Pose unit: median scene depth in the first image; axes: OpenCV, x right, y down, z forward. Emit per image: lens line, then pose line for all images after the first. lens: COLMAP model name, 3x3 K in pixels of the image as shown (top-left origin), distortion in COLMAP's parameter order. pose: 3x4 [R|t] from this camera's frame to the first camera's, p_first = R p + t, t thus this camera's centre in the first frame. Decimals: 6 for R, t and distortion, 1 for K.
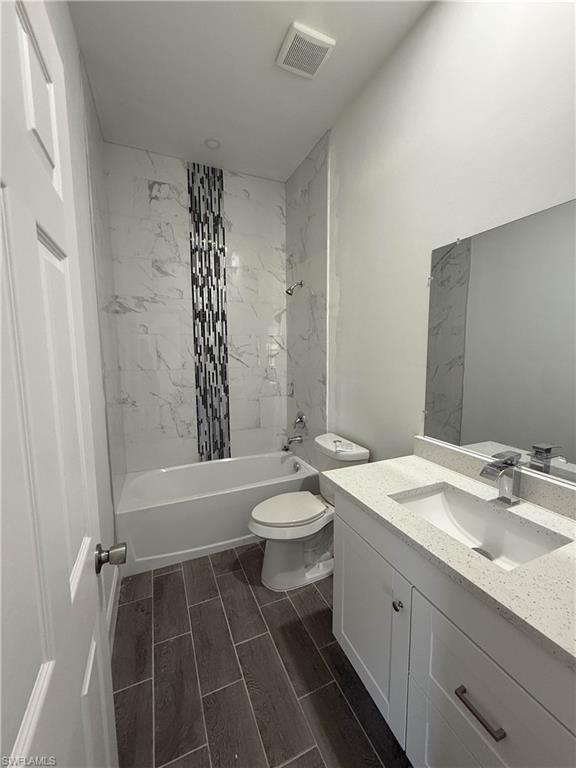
lens RADIAL K [[307.0, 0, 288.3], [0, 307.0, 384.5], [0, 0, 1]] dist [-0.003621, 0.000704]
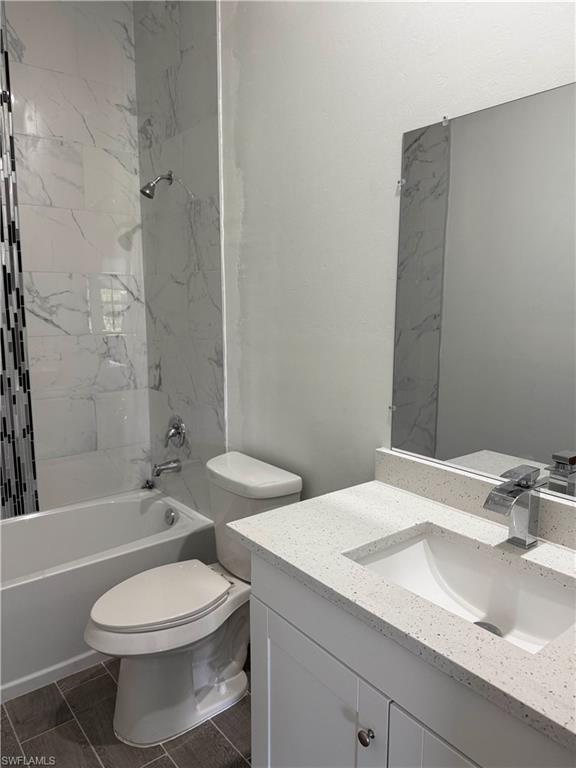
lens RADIAL K [[544.6, 0, 287.0], [0, 544.6, 387.7], [0, 0, 1]] dist [0.031429, -0.041875]
pose [[0.966860, -0.031383, 0.253371, -0.018344], [0.020626, 0.998774, 0.045001, -0.002471], [-0.254473, -0.038283, 0.966322, 0.017953]]
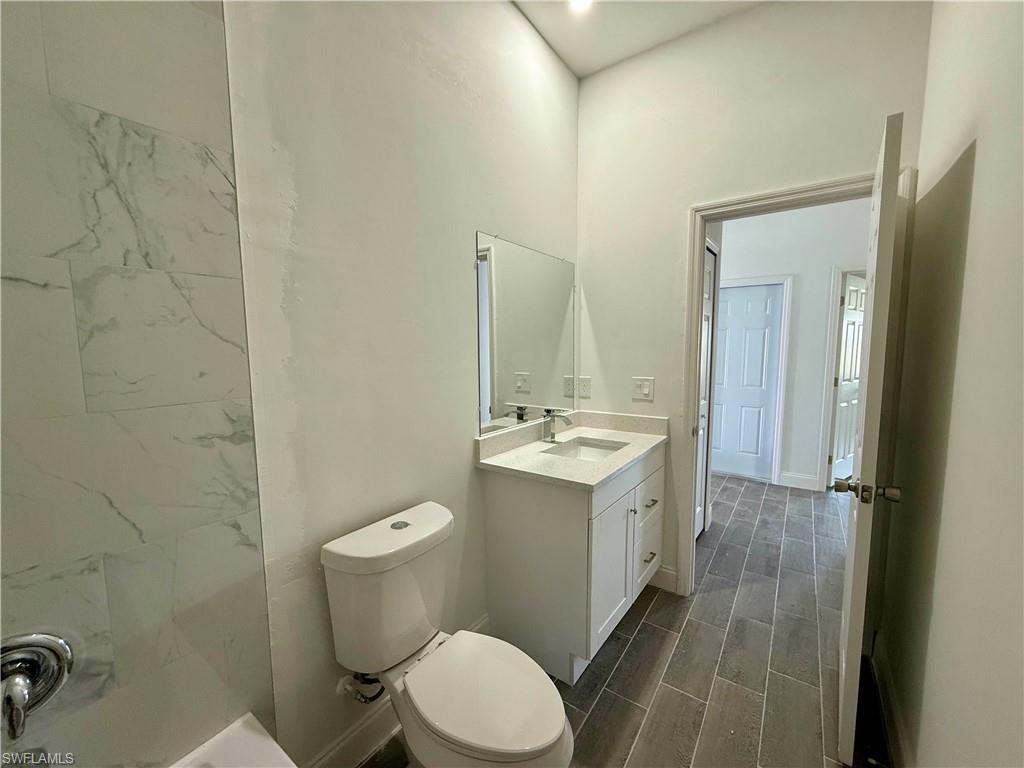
lens RADIAL K [[409.3, 0, 509.9], [0, 409.3, 385.0], [0, 0, 1]] dist [-0.003621, 0.000704]
pose [[-0.510408, -0.072737, 0.856850, -0.470472], [0.105973, 0.983501, 0.146614, -0.109813], [-0.853378, 0.165636, -0.494279, 1.137687]]
